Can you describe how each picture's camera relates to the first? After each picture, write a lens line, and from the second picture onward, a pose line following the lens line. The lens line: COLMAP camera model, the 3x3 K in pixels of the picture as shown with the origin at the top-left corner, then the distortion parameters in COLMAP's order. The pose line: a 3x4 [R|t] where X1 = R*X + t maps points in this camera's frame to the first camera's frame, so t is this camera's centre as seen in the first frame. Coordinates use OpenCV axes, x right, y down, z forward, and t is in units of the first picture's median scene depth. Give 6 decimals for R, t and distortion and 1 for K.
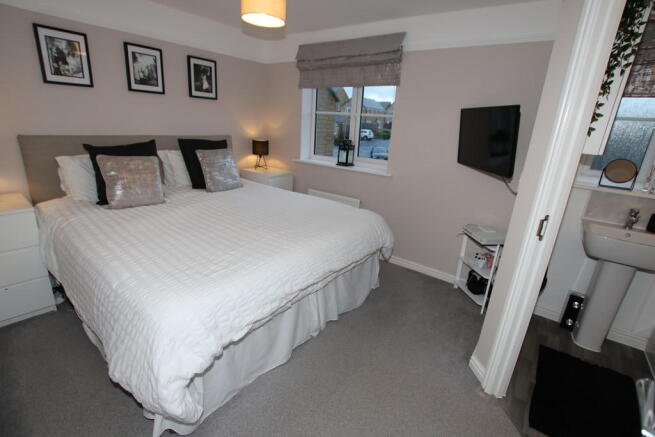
lens RADIAL K [[302.8, 0, 326.2], [0, 302.8, 221.0], [0, 0, 1]] dist [-0.032382, 0.004638]
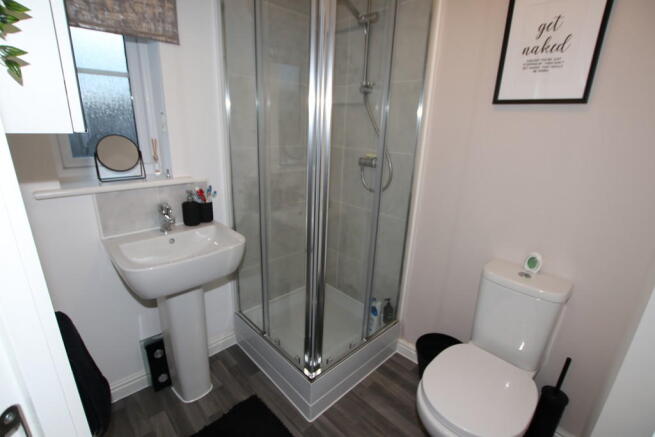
lens RADIAL K [[302.8, 0, 324.2], [0, 302.8, 218.2], [0, 0, 1]] dist [-0.032382, 0.004638]
pose [[0.138728, -0.354421, 0.924738, 0.405927], [0.275106, 0.910807, 0.307810, -0.117350], [-0.951352, 0.211699, 0.223858, 0.452820]]
